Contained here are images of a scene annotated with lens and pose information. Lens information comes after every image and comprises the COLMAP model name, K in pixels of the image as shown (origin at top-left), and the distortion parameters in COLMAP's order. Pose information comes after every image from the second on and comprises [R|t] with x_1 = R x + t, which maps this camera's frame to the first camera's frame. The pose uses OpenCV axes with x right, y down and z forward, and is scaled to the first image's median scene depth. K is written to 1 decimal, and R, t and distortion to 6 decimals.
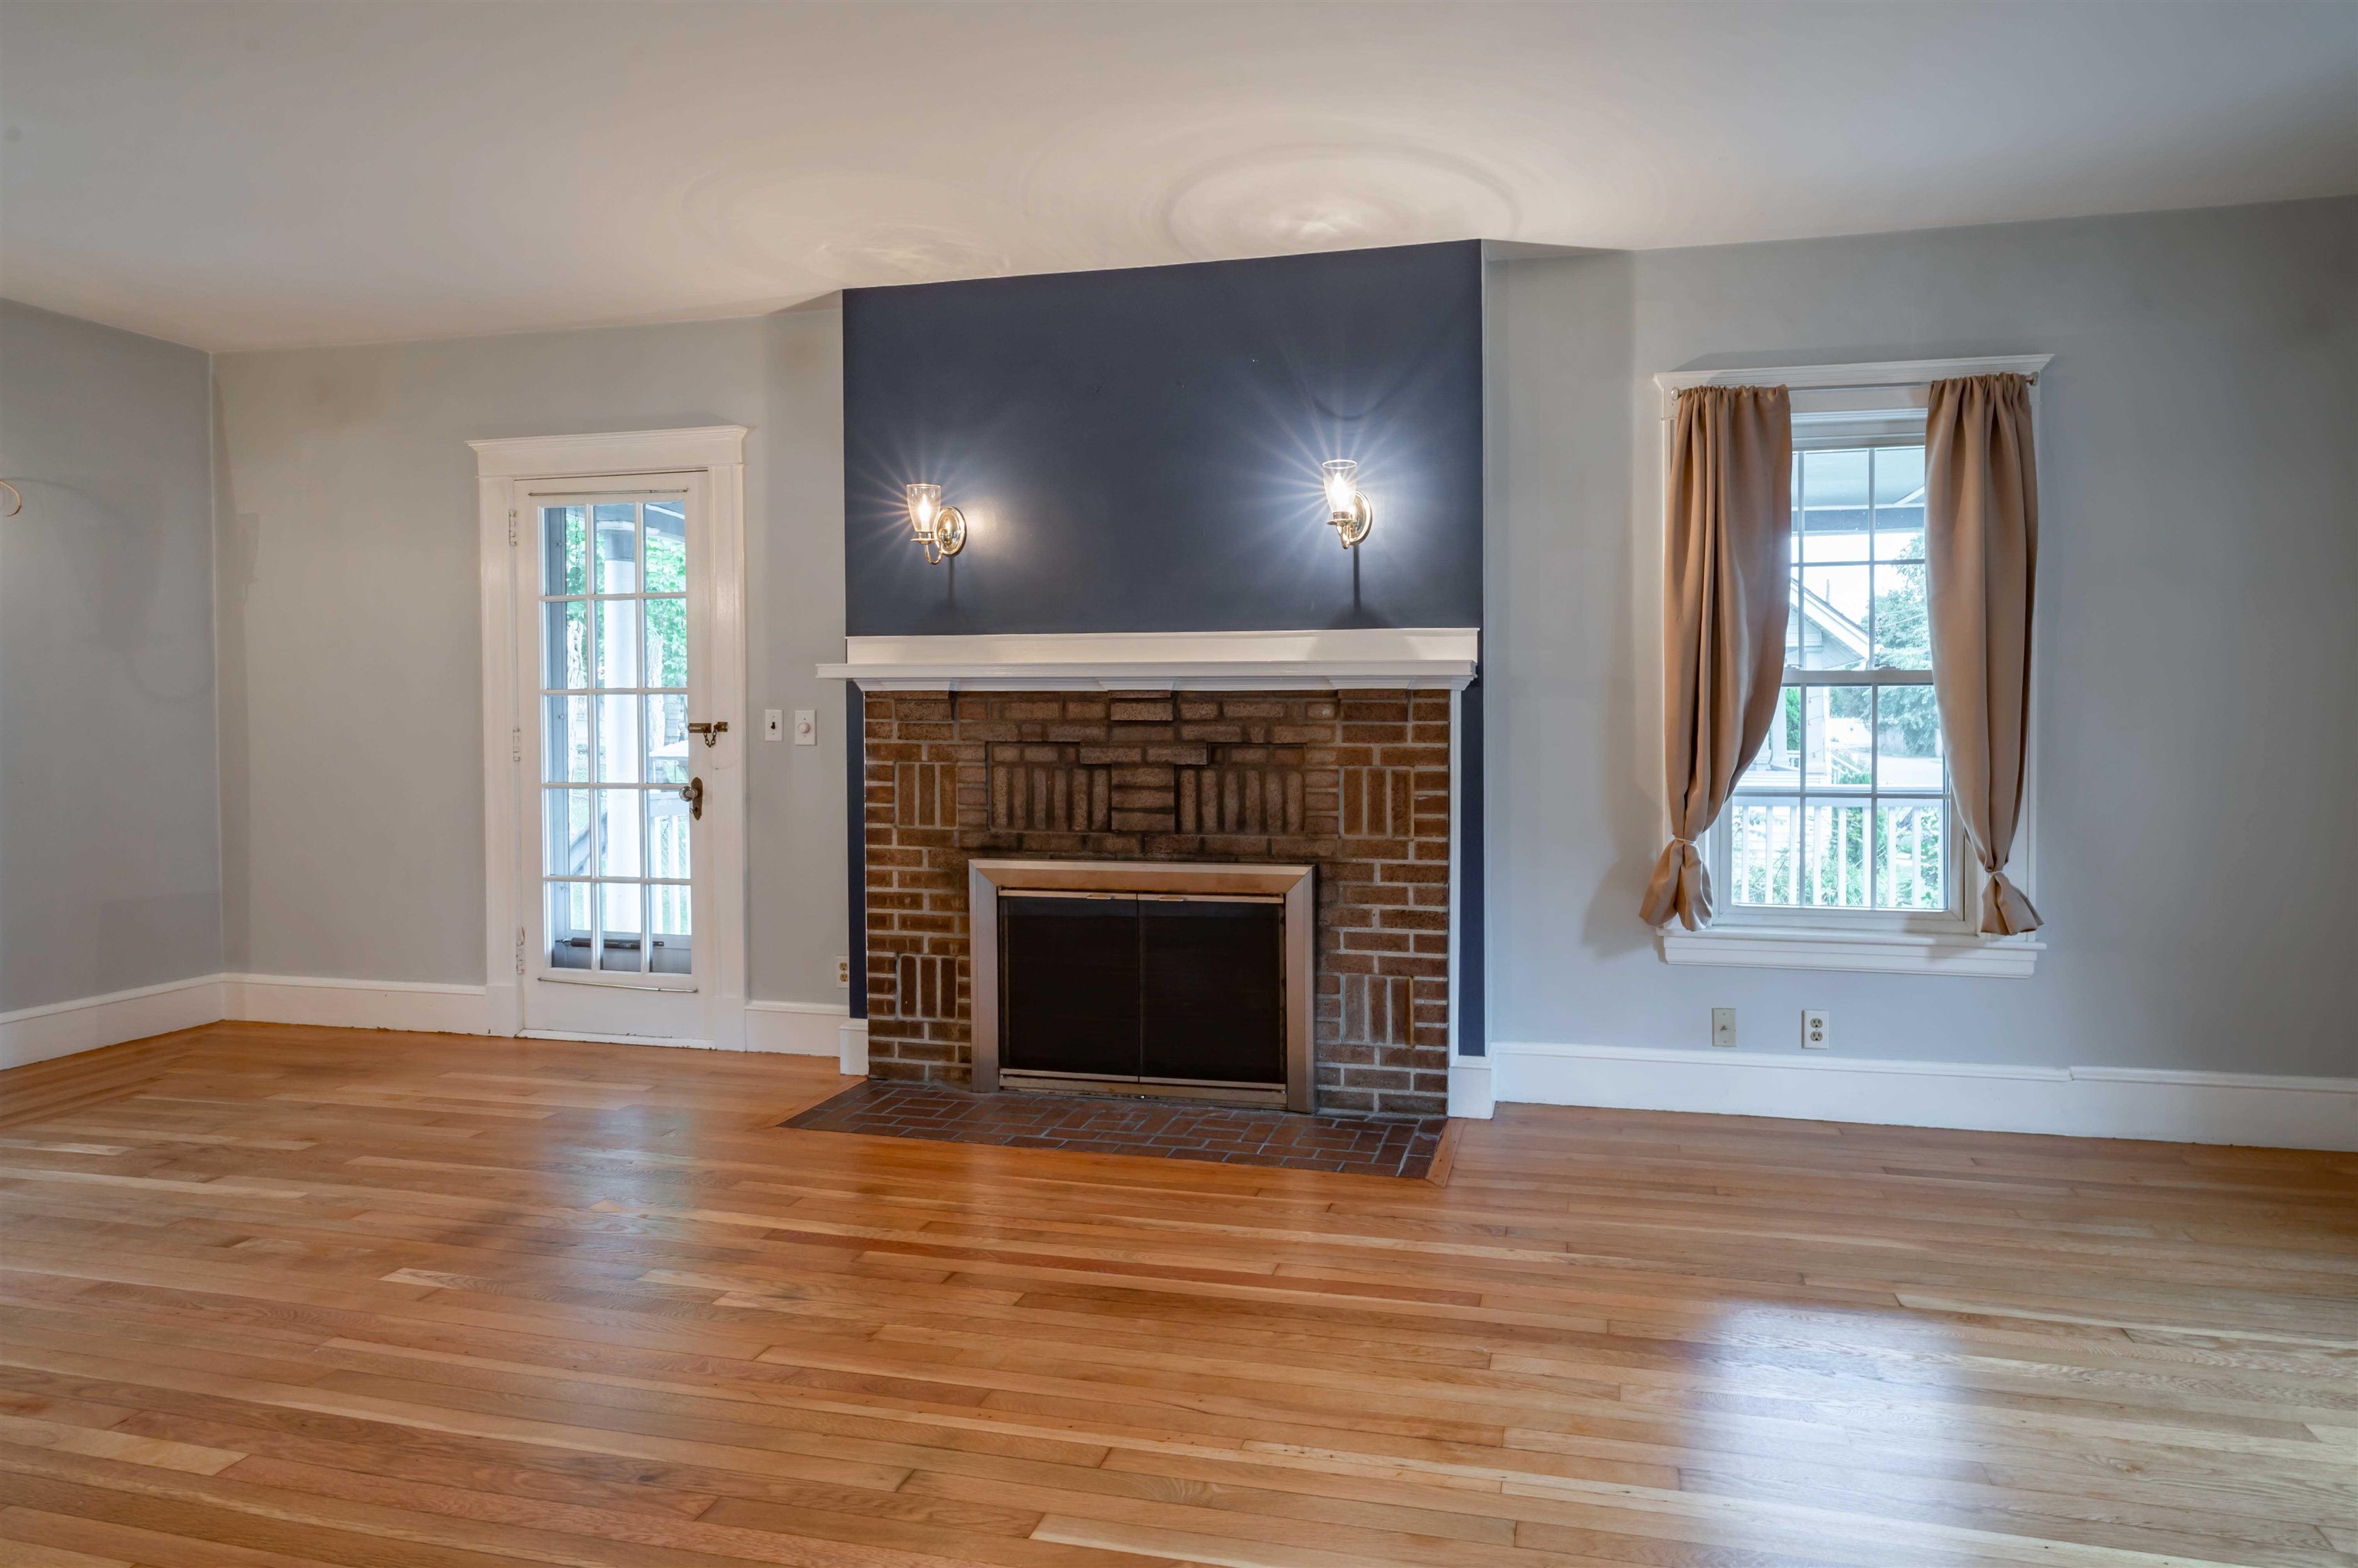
lens RADIAL K [[1135.8, 0, 1176.3], [0, 1135.8, 730.4], [0, 0, 1]] dist [-0.000524, 0.000980]
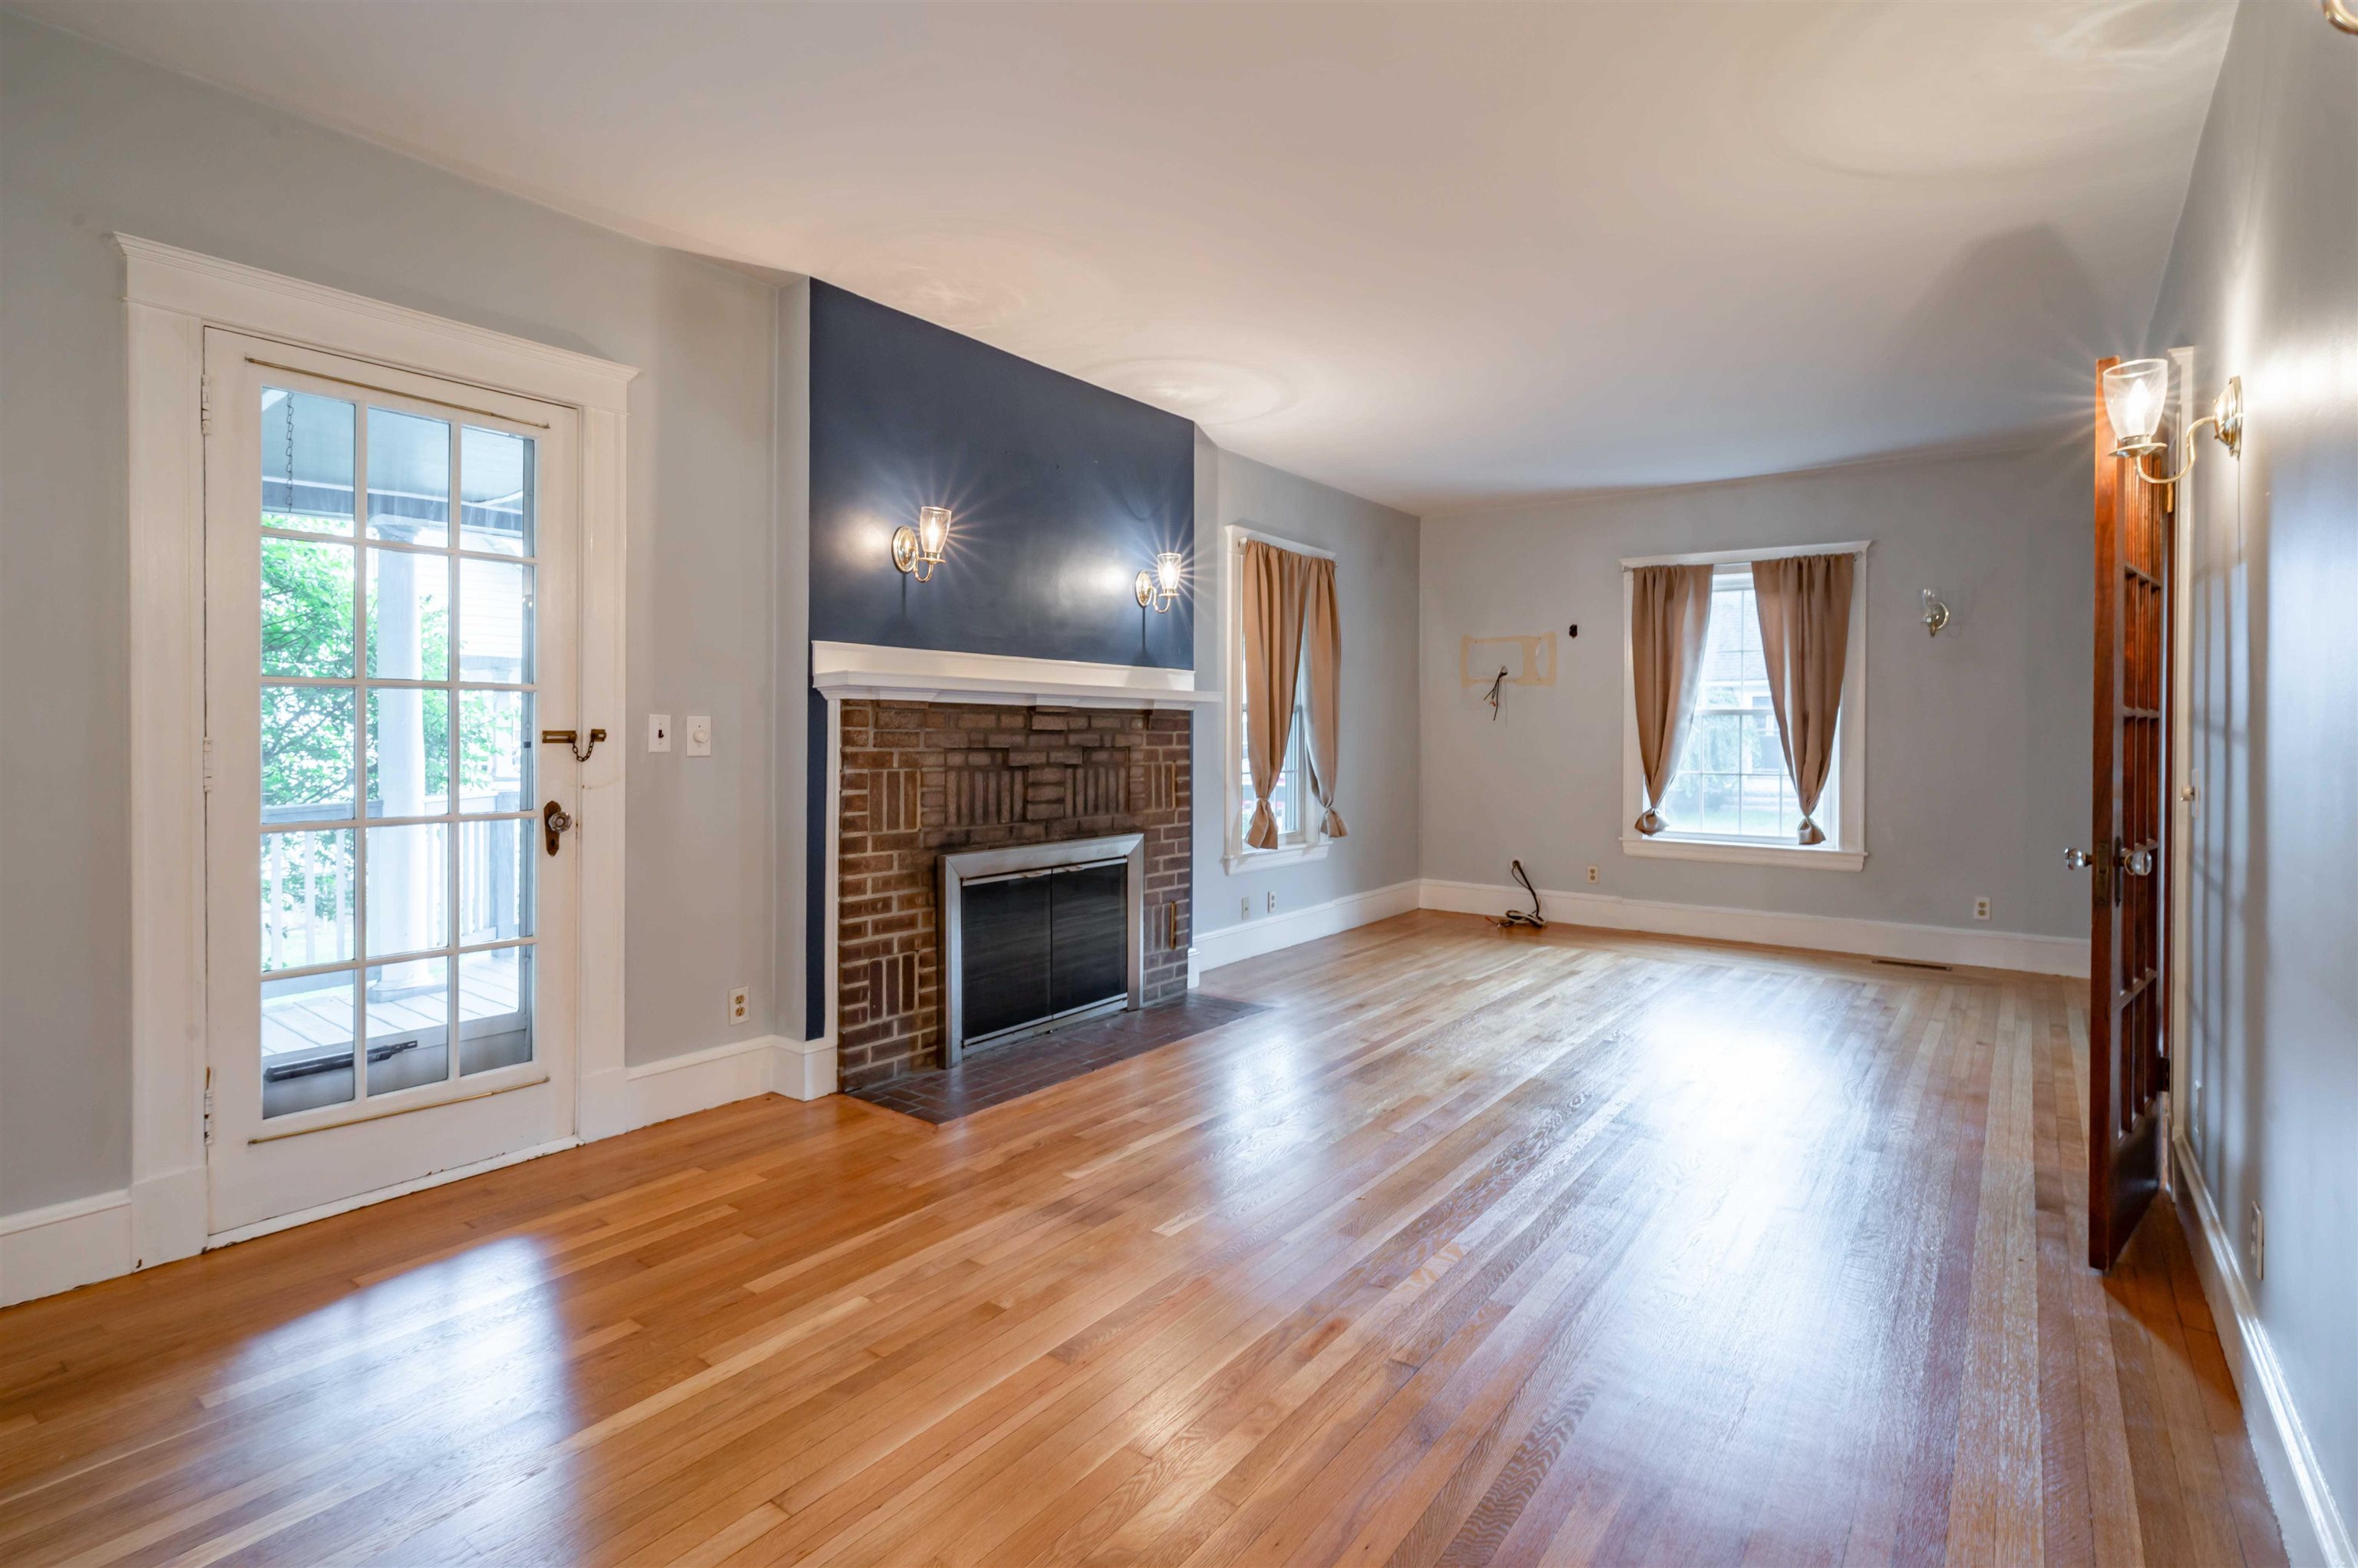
lens RADIAL K [[1135.8, 0, 1176.3], [0, 1135.8, 730.4], [0, 0, 1]] dist [-0.000524, 0.000980]
pose [[0.432953, 0.003802, 0.901408, -1.065304], [0.004114, 0.999972, -0.006194, 0.000074], [-0.901407, 0.006391, 0.432926, 0.323960]]
